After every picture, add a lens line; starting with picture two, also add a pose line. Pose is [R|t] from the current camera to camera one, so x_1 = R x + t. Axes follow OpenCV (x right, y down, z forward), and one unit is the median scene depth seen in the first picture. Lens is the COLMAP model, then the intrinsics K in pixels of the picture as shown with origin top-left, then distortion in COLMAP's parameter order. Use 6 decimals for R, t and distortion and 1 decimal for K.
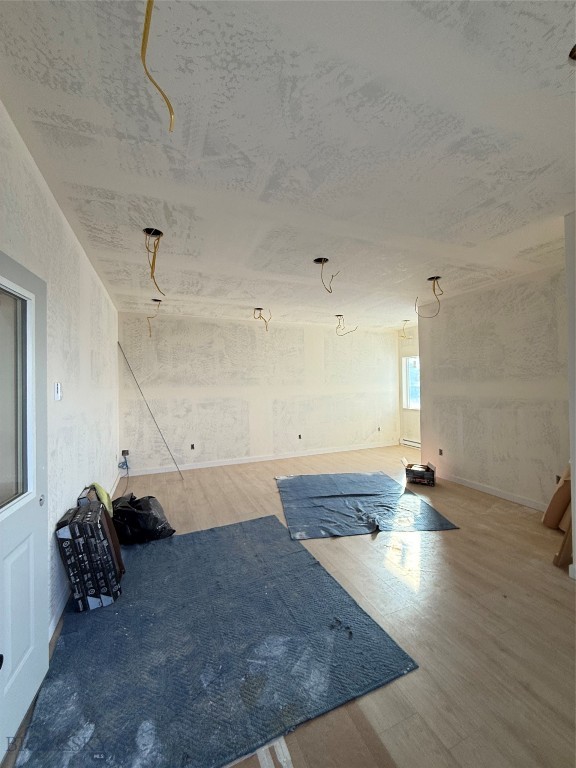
lens RADIAL K [[306.7, 0, 287.9], [0, 306.7, 379.9], [0, 0, 1]] dist [0.001981, -0.000567]
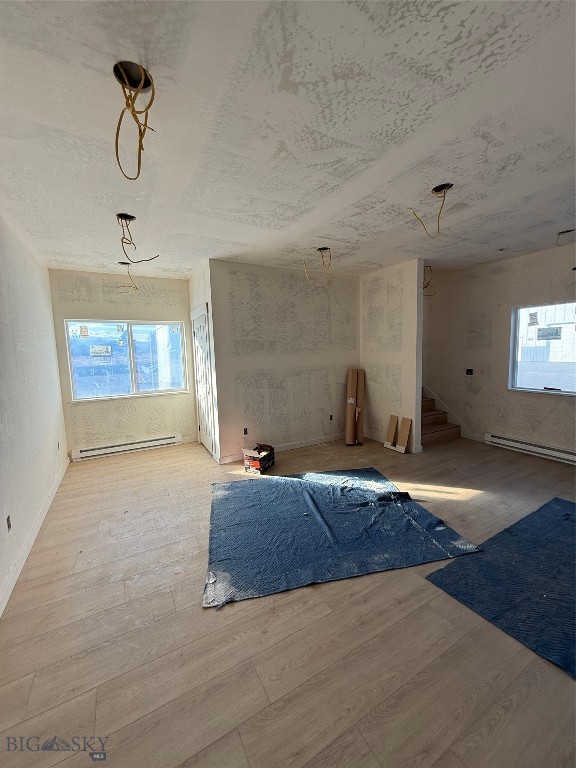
lens RADIAL K [[306.7, 0, 287.4], [0, 306.7, 380.6], [0, 0, 1]] dist [0.001981, -0.000567]
pose [[-0.109438, -0.080719, 0.990711, -0.554581], [0.015111, 0.996447, 0.082856, 0.010298], [-0.993879, 0.024038, -0.107830, 1.285144]]
